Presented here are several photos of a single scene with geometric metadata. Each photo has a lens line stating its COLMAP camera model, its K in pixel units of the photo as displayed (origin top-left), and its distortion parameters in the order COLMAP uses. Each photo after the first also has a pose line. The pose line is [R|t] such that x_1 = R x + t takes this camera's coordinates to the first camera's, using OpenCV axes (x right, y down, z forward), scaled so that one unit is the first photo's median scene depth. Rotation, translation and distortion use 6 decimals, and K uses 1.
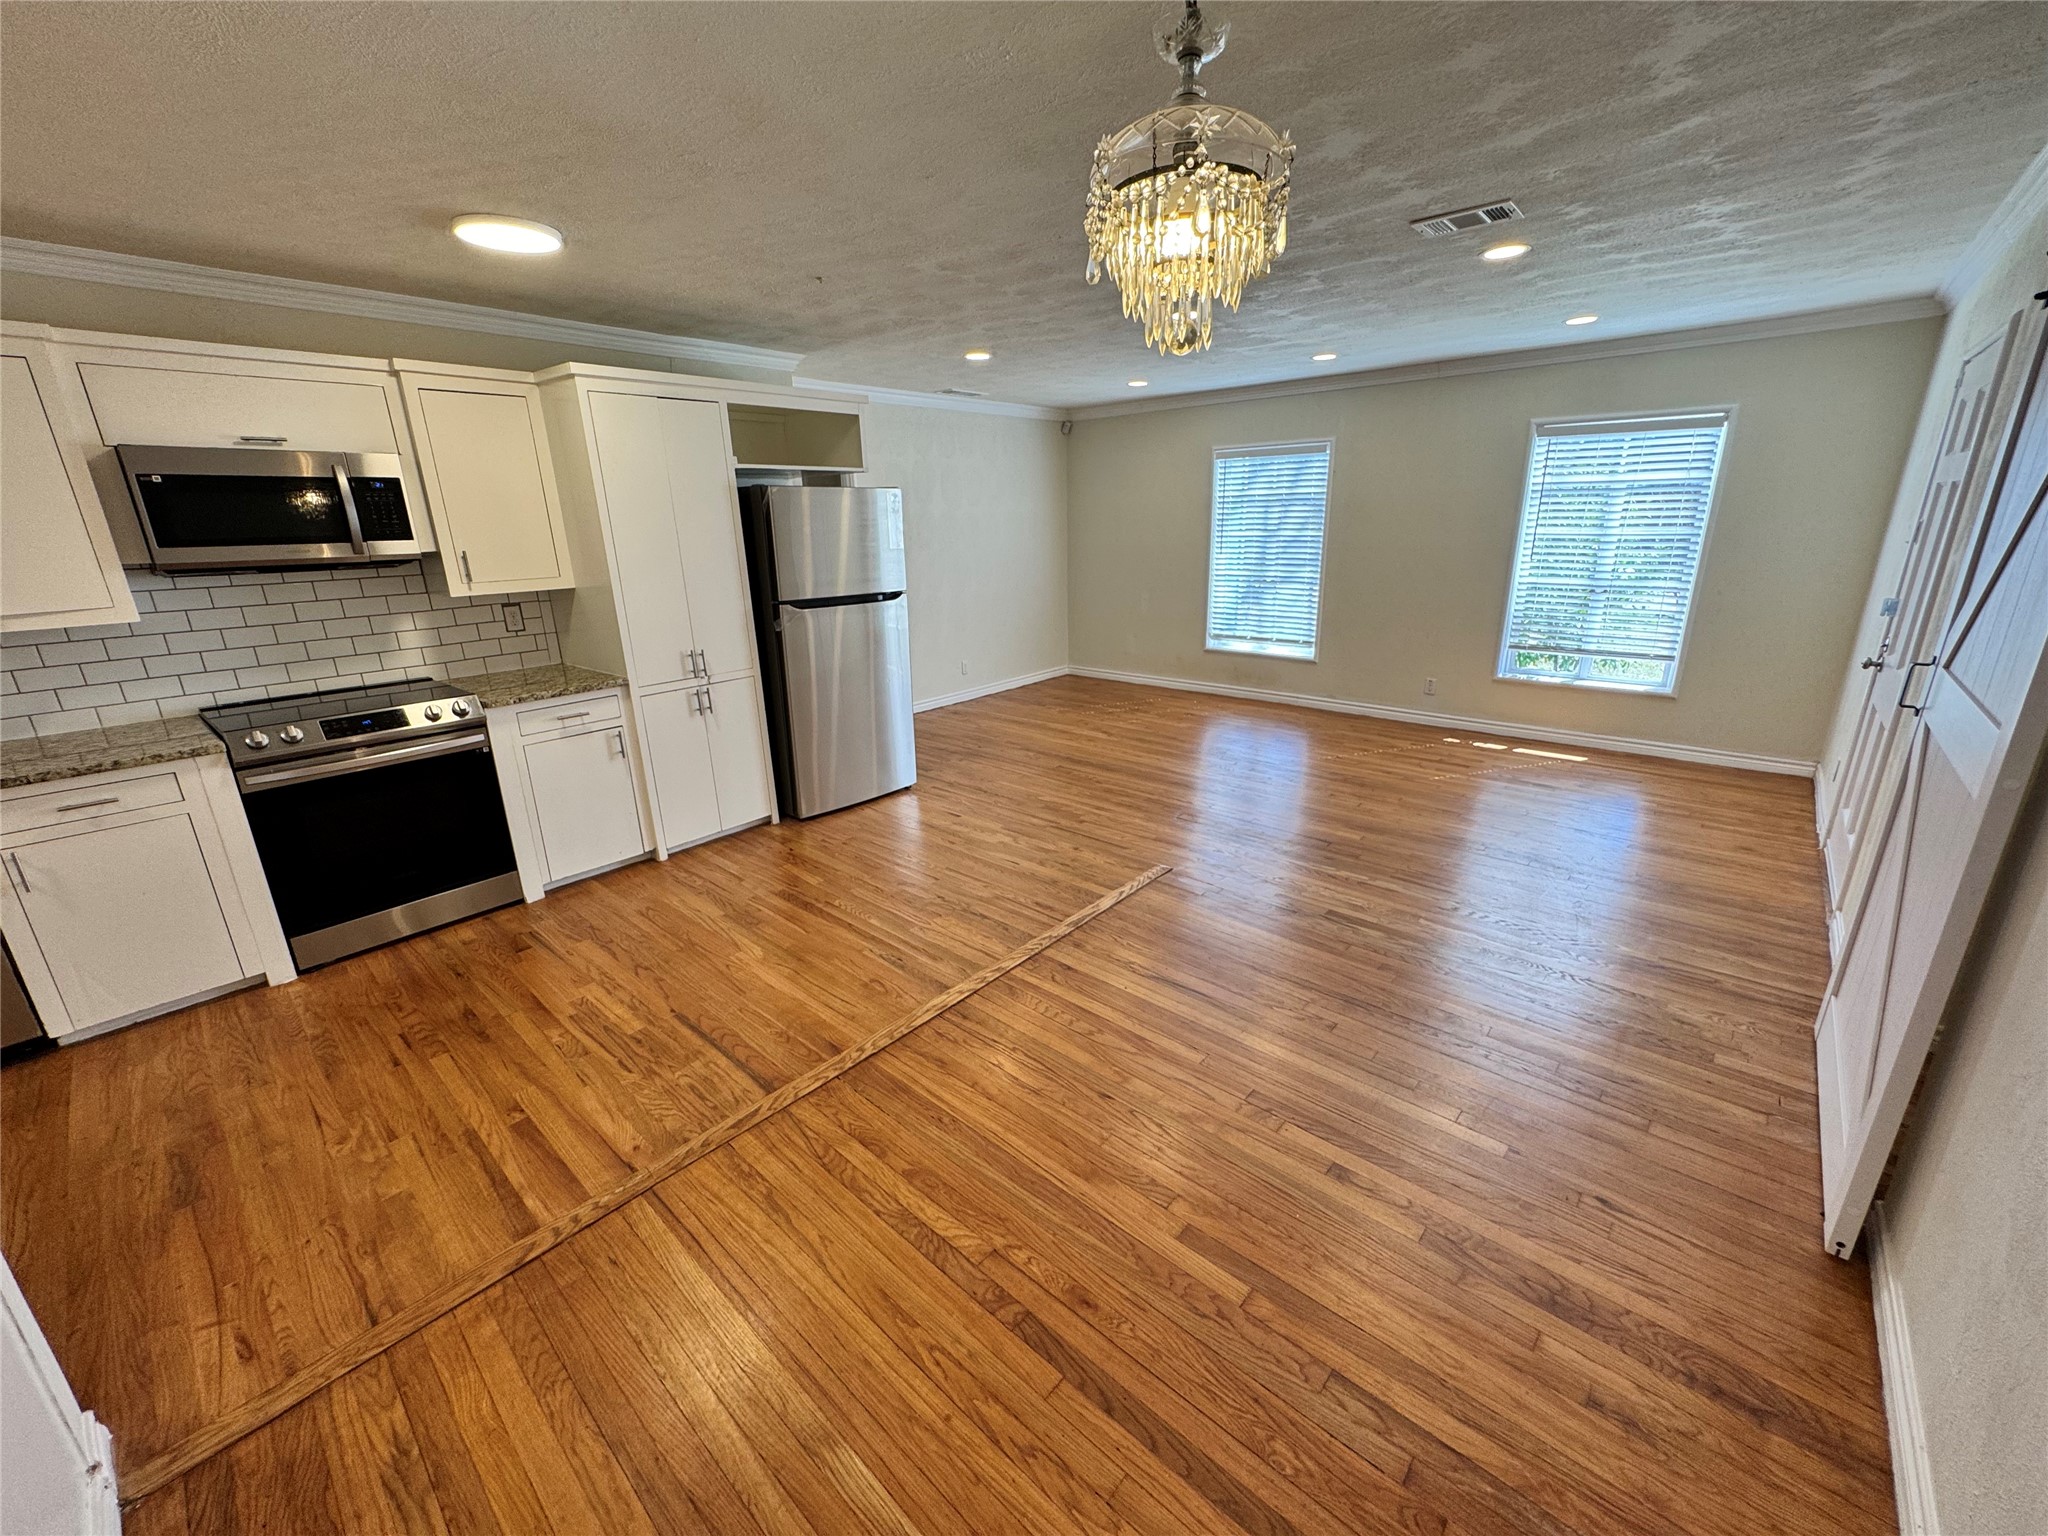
lens RADIAL K [[820.1, 0, 1024.0], [0, 820.1, 771.6], [0, 0, 1]] dist [-0.002767, 0.000881]
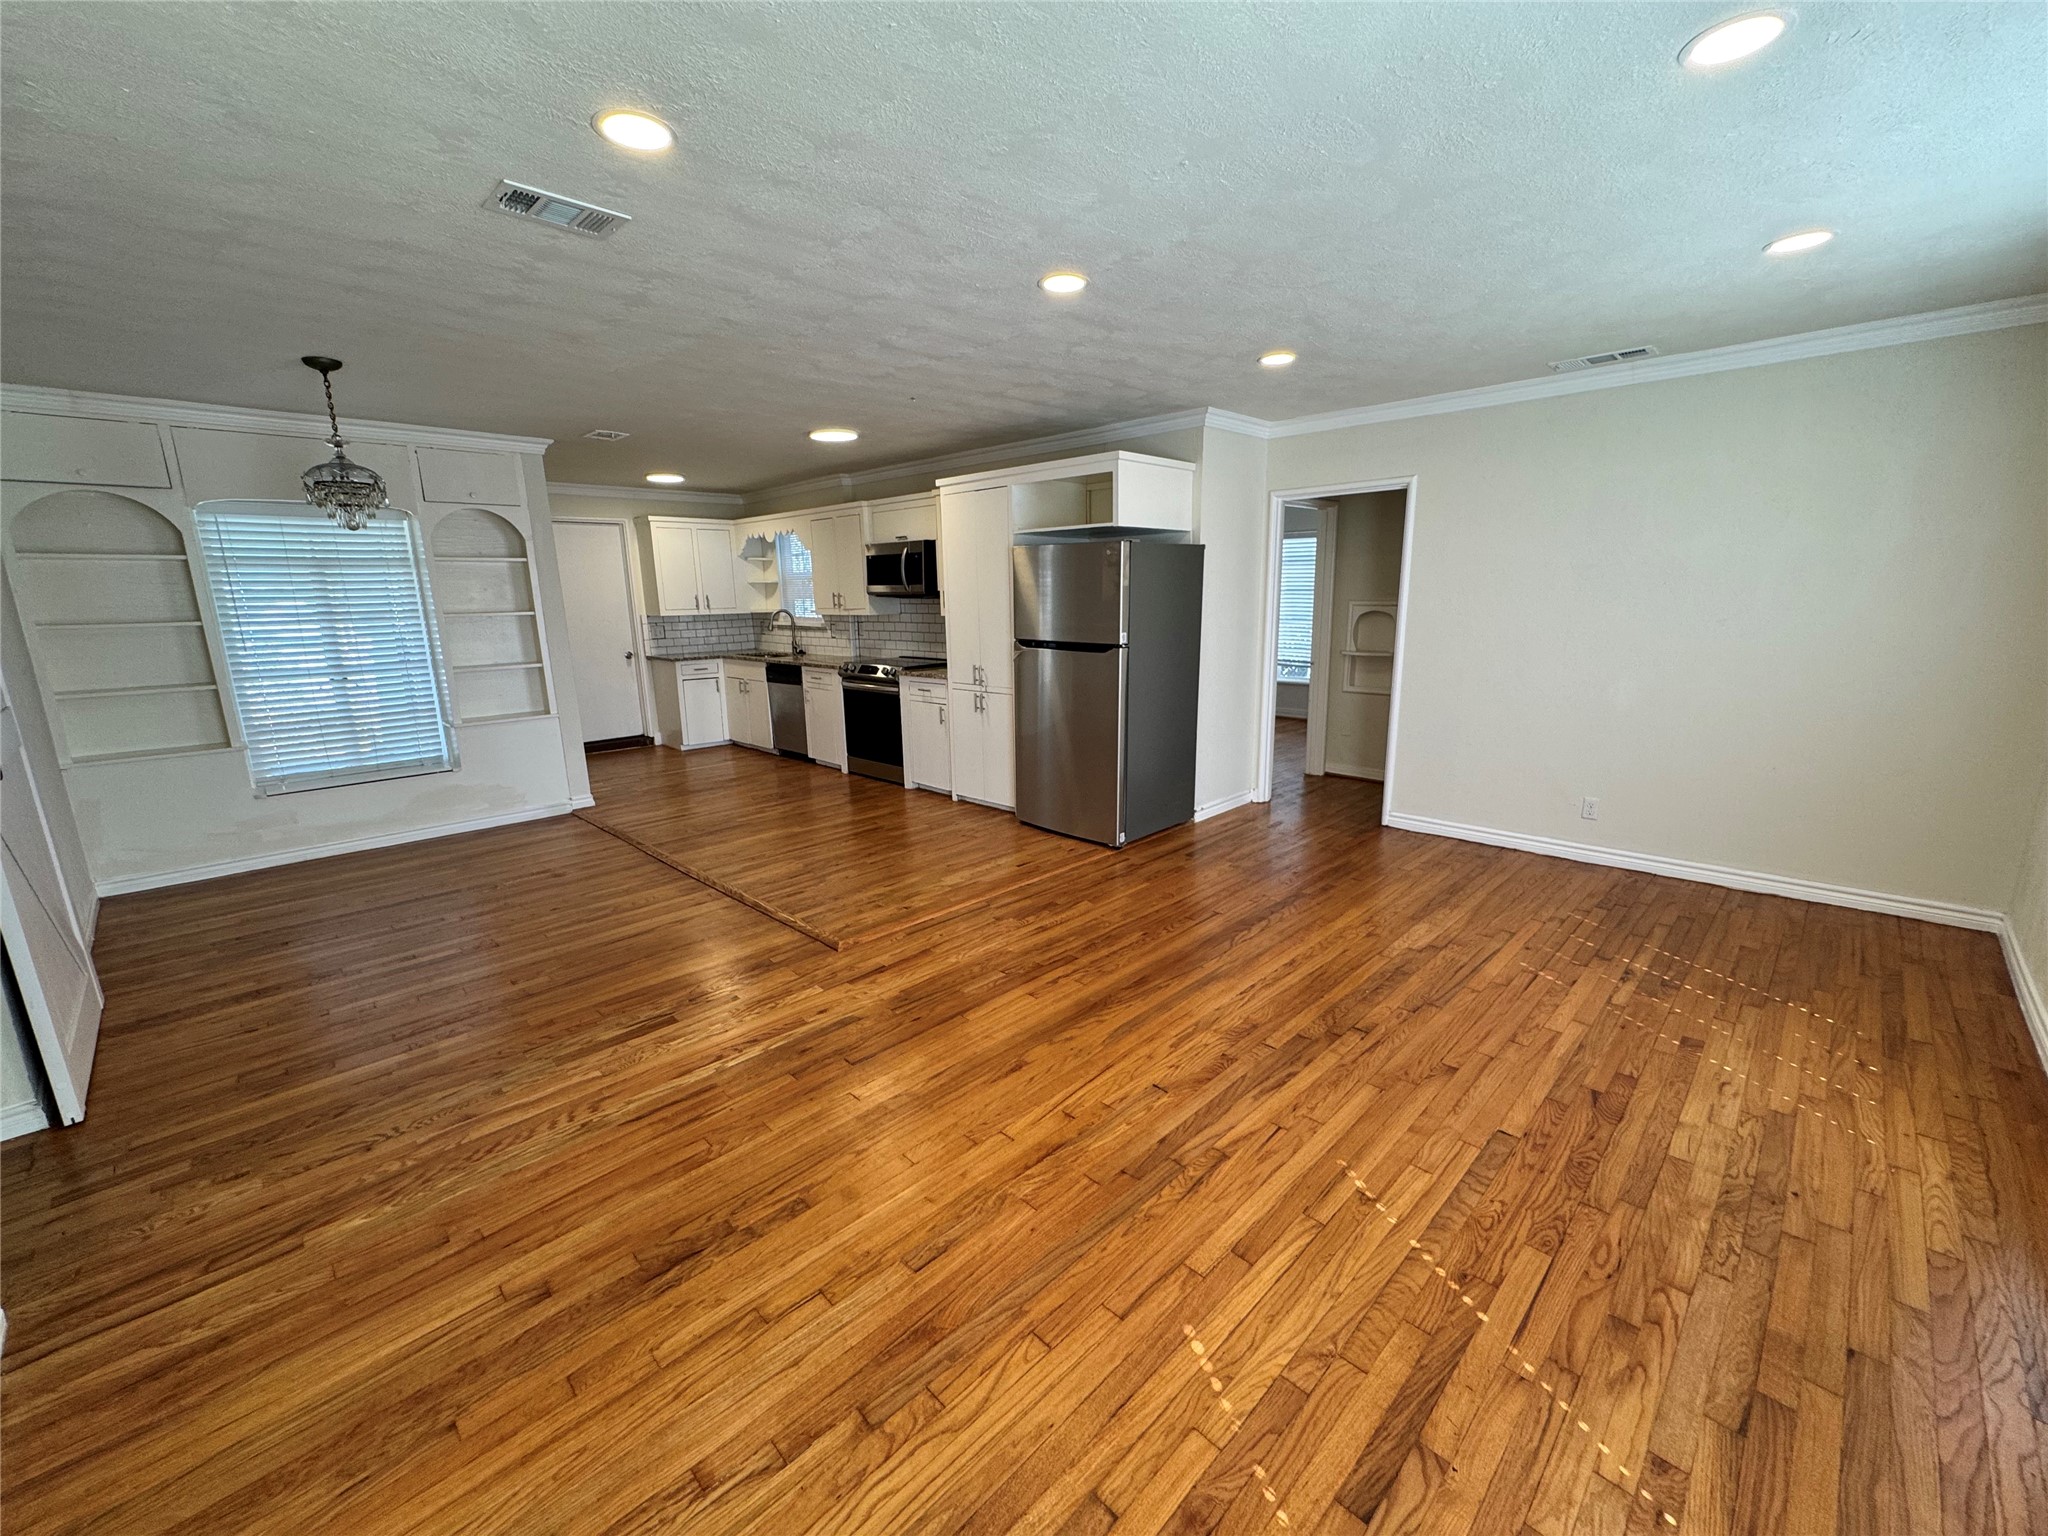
lens RADIAL K [[820.1, 0, 1024.4], [0, 820.1, 771.1], [0, 0, 1]] dist [-0.002767, 0.000881]
pose [[-0.053196, 0.238649, -0.969648, 1.099074], [-0.281066, 0.928187, 0.243865, -0.380767], [0.958213, 0.285508, 0.017700, 1.221678]]
